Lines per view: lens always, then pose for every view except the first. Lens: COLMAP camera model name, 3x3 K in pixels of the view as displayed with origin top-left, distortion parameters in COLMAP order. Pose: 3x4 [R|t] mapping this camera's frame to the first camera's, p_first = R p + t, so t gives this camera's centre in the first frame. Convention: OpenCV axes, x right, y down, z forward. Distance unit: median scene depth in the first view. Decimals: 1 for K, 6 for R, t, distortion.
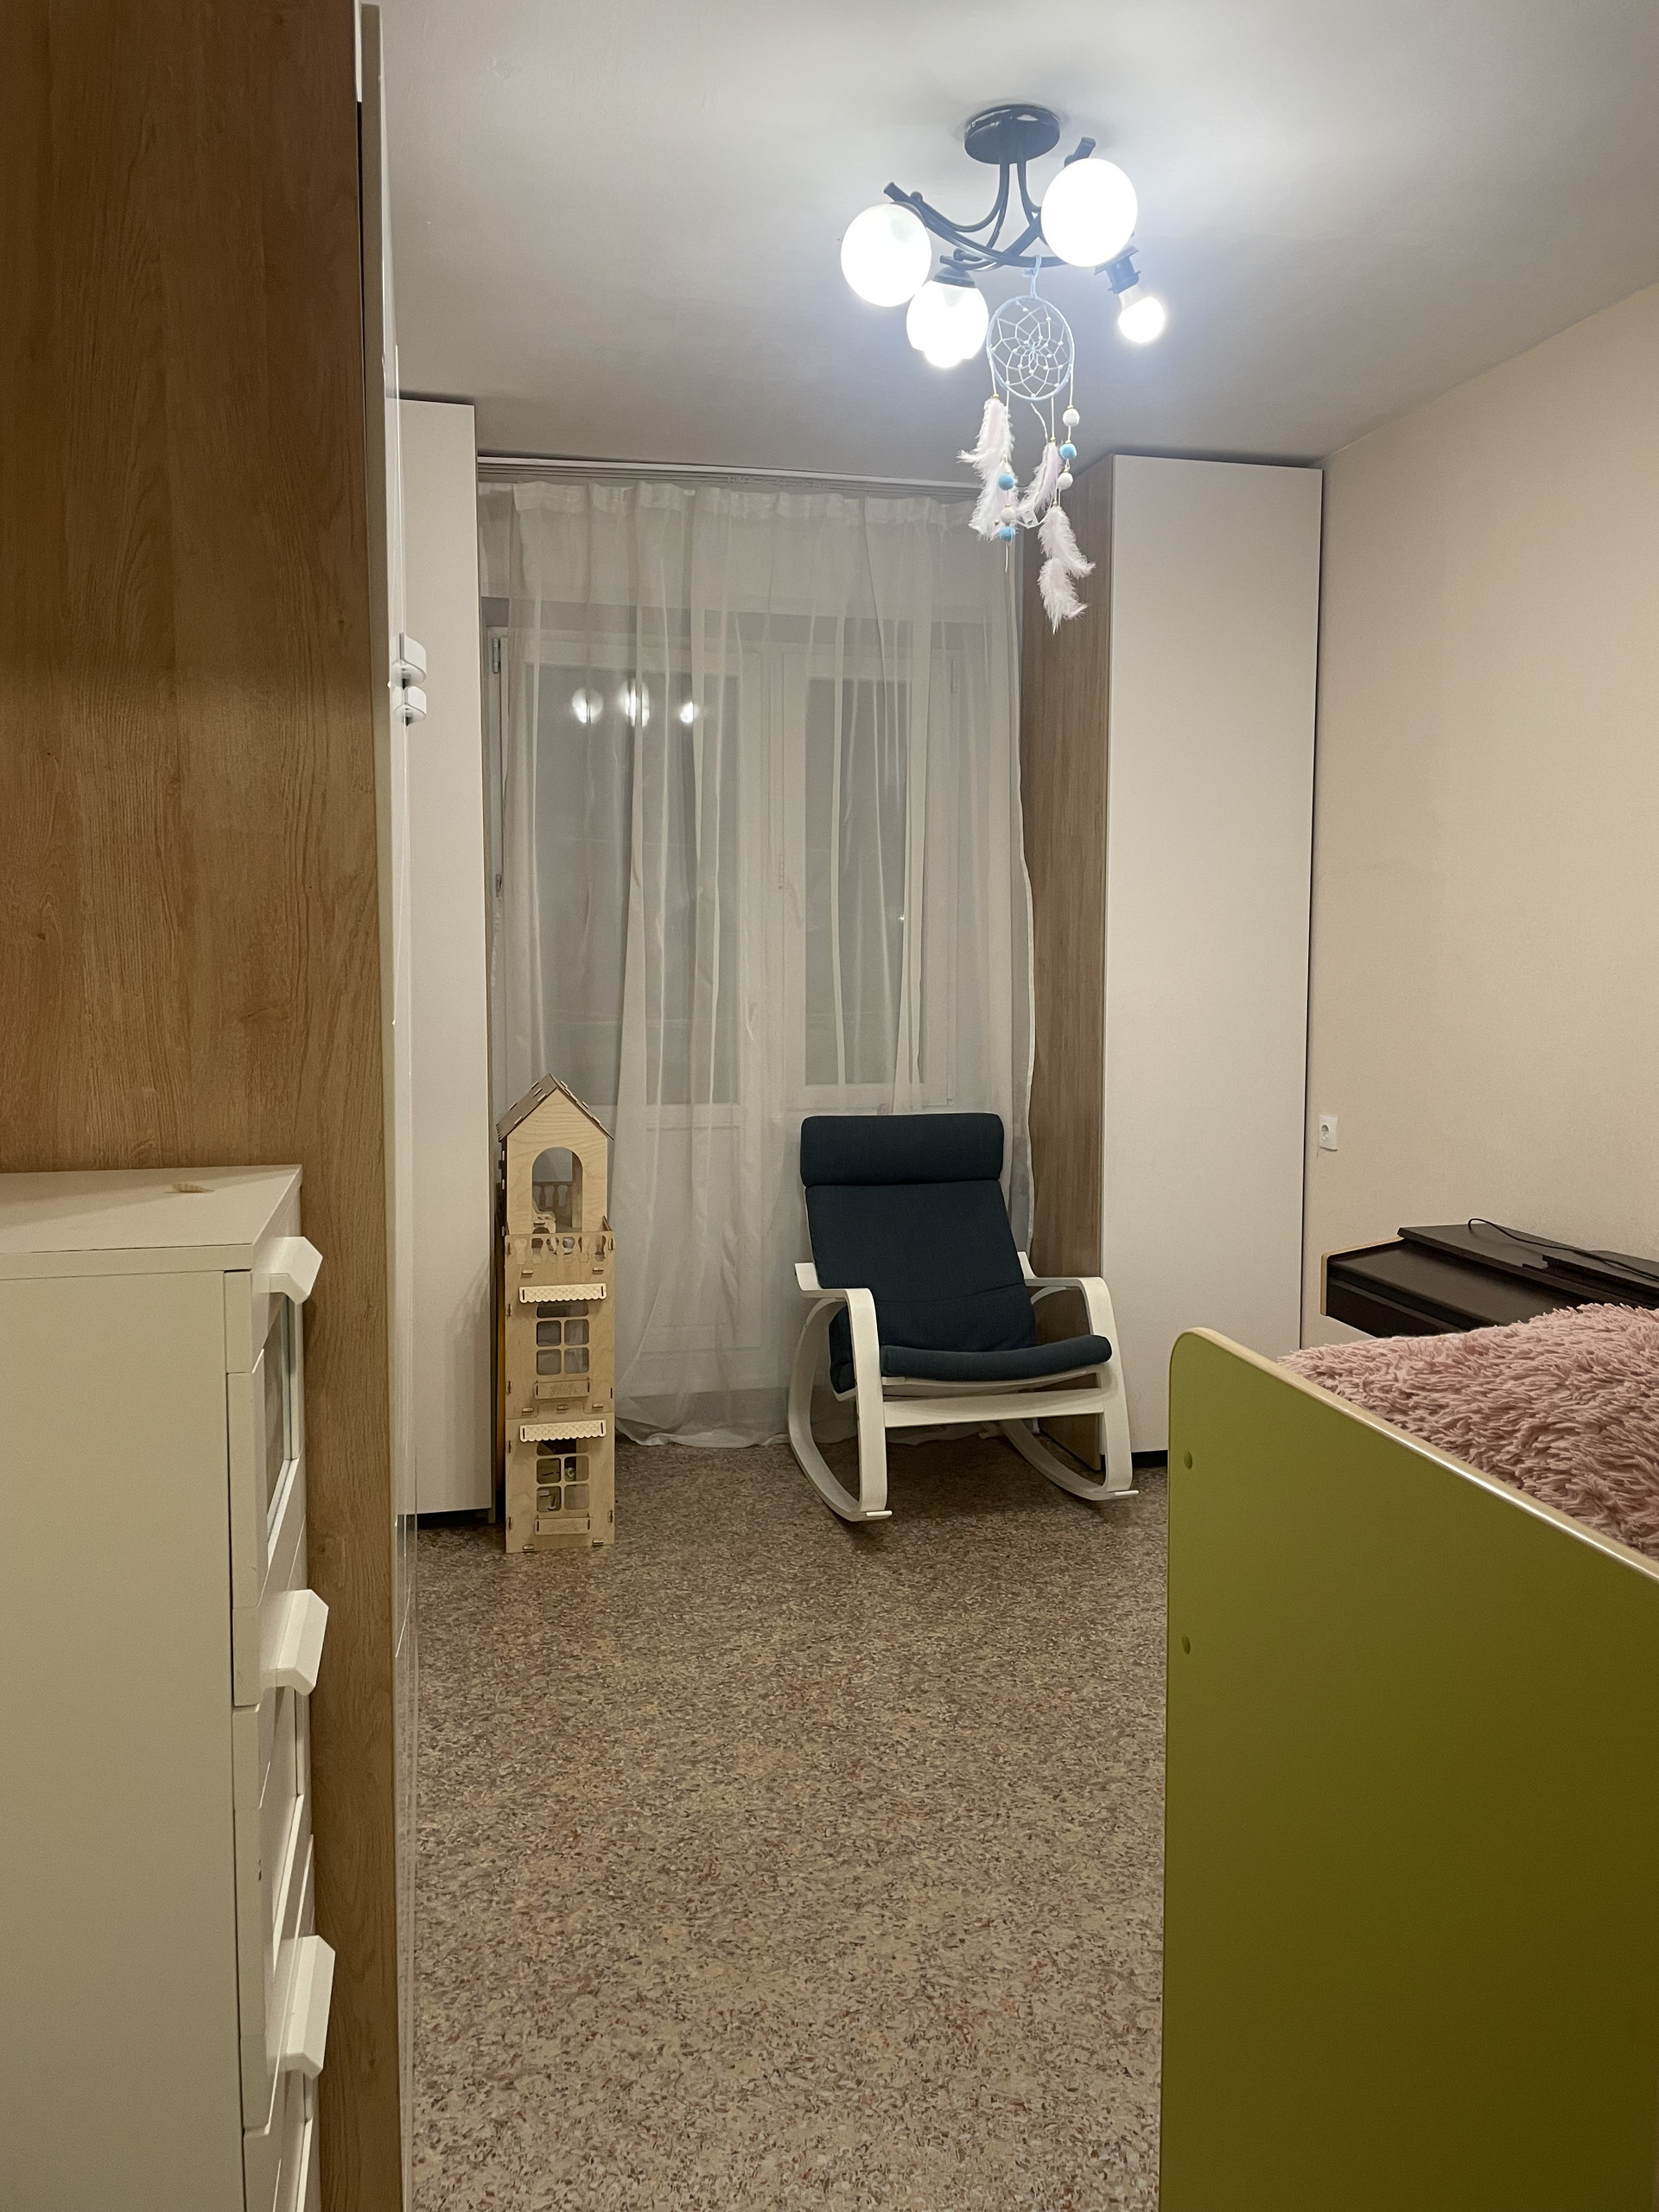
lens RADIAL K [[1711.1, 0, 832.6], [0, 1711.1, 1106.0], [0, 0, 1]] dist [0.099354, -0.113383]
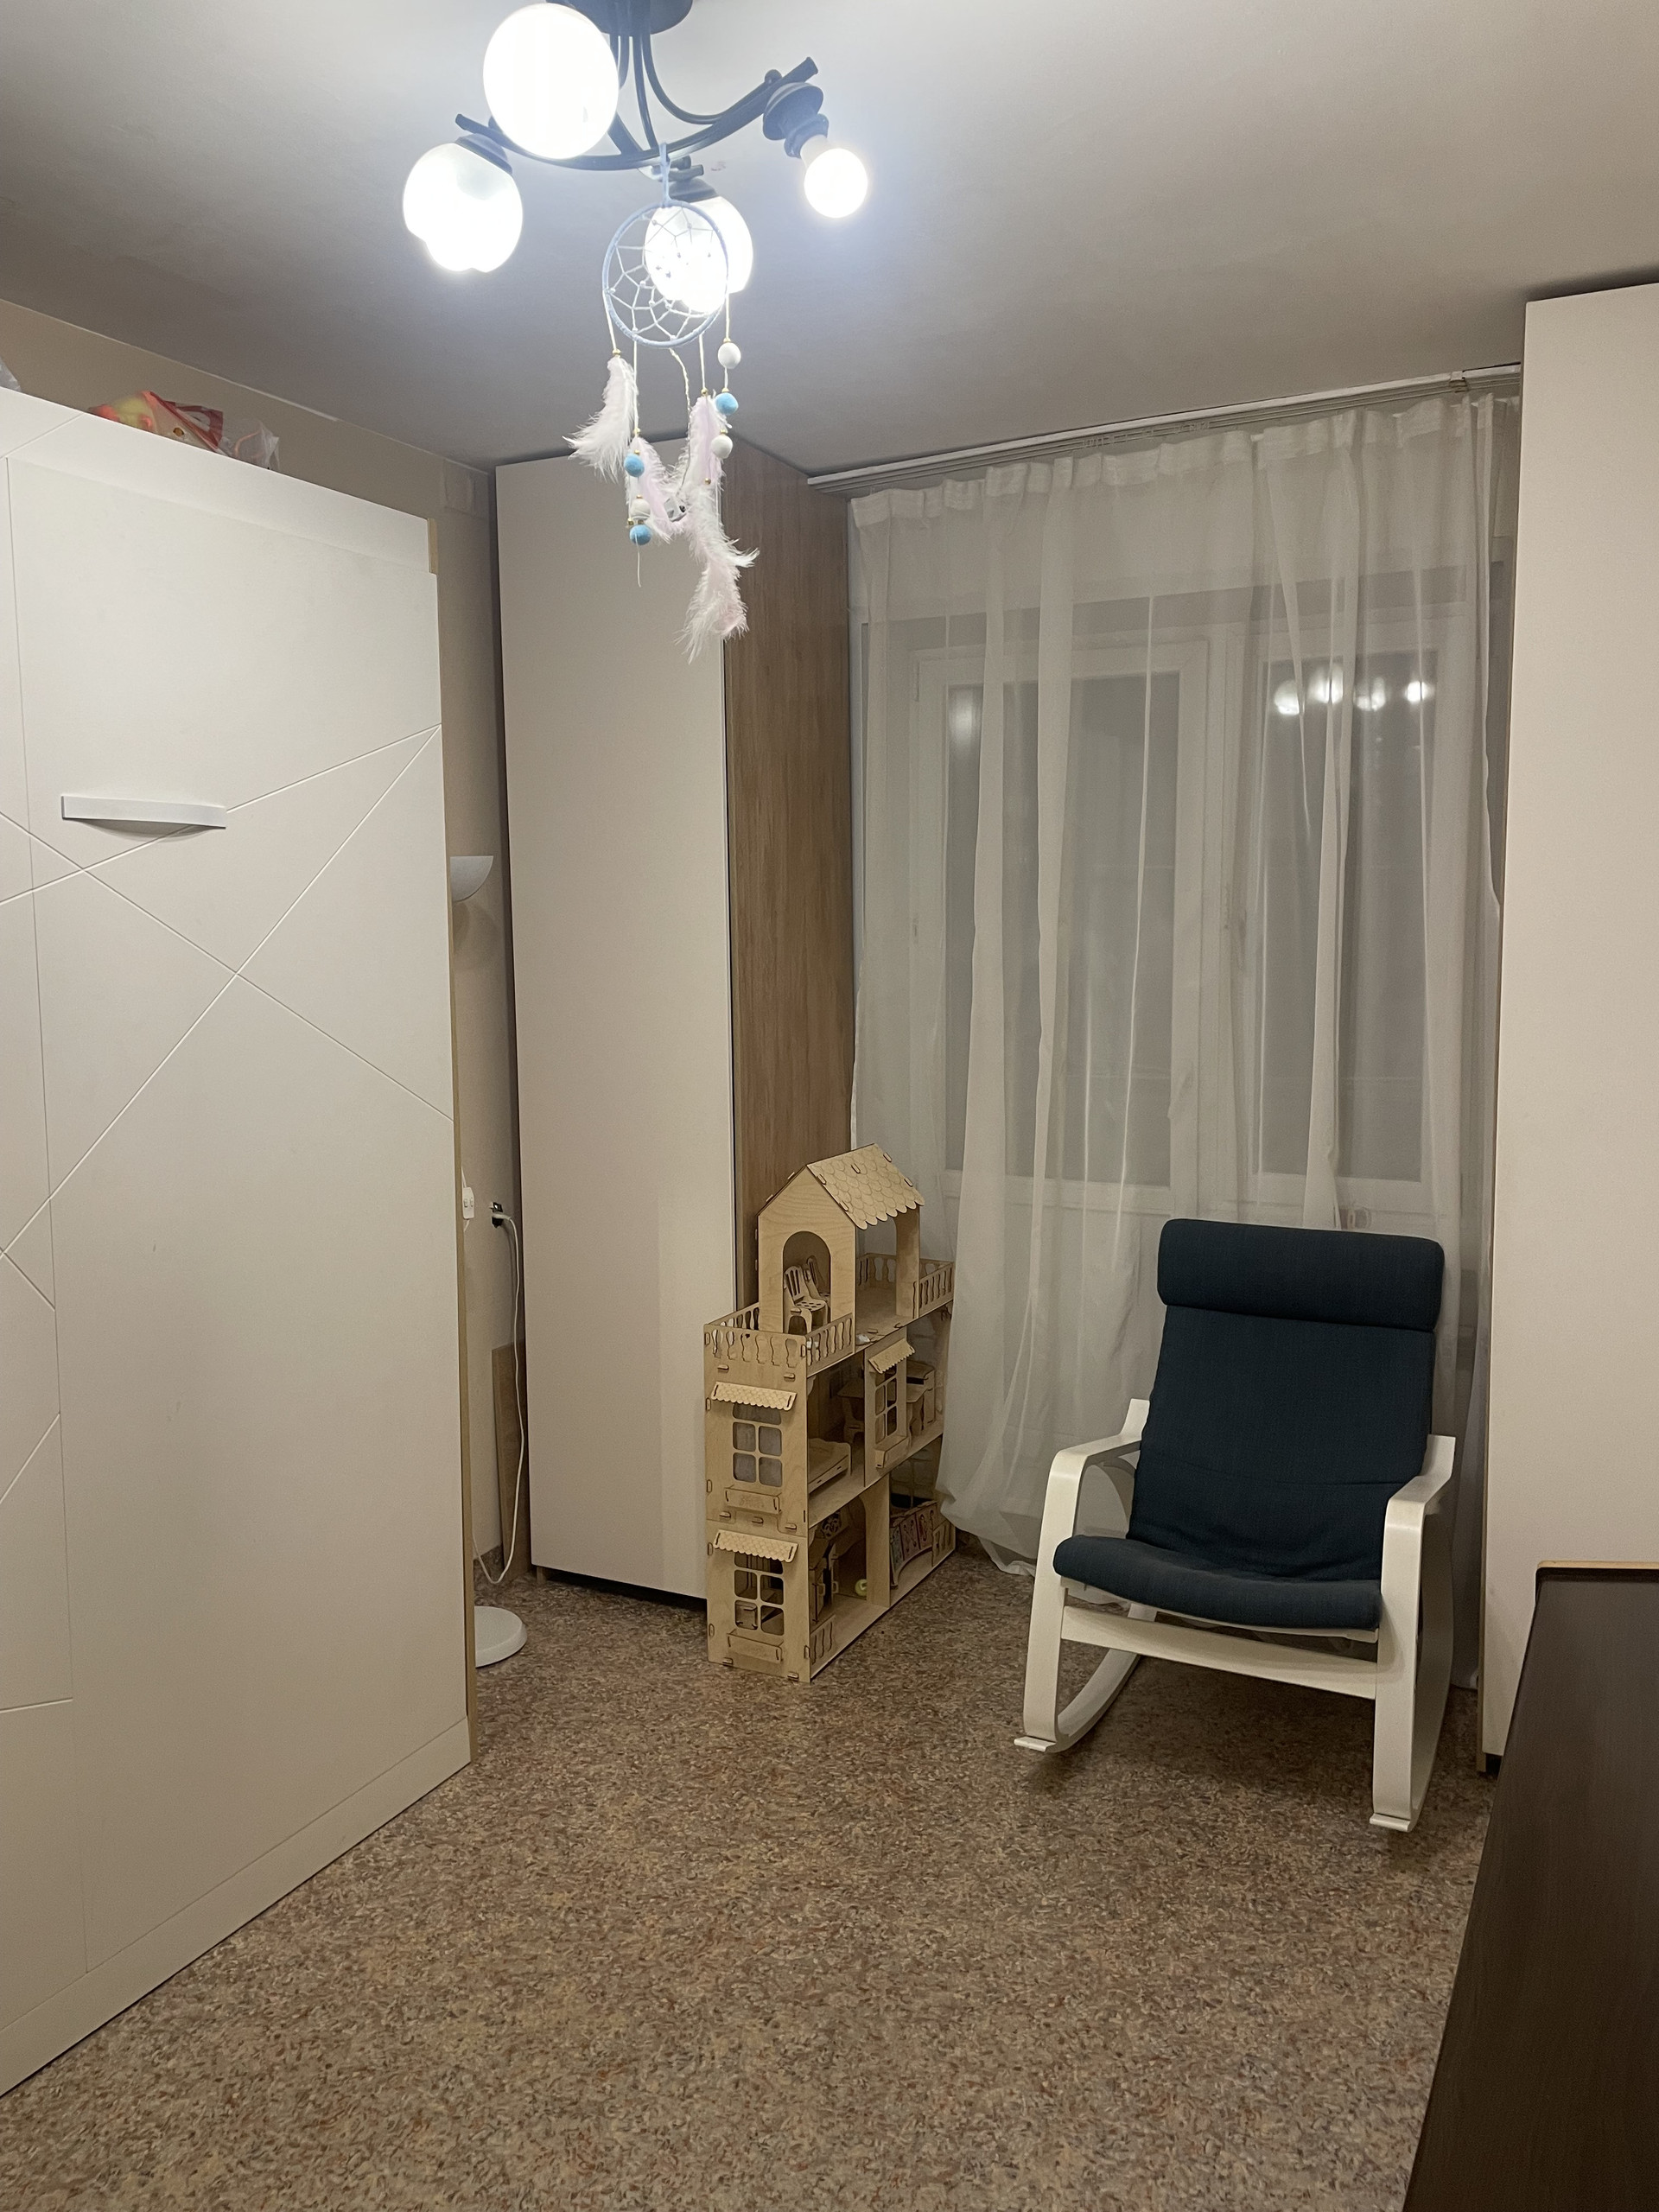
lens RADIAL K [[1772.4, 0, 813.4], [0, 1772.4, 1086.9], [0, 0, 1]] dist [0.085531, -0.098281]
pose [[0.768022, 0.056793, -0.637900, 0.378899], [-0.062112, 0.997970, 0.014068, -0.056226], [0.637404, 0.028817, 0.769991, 0.252291]]
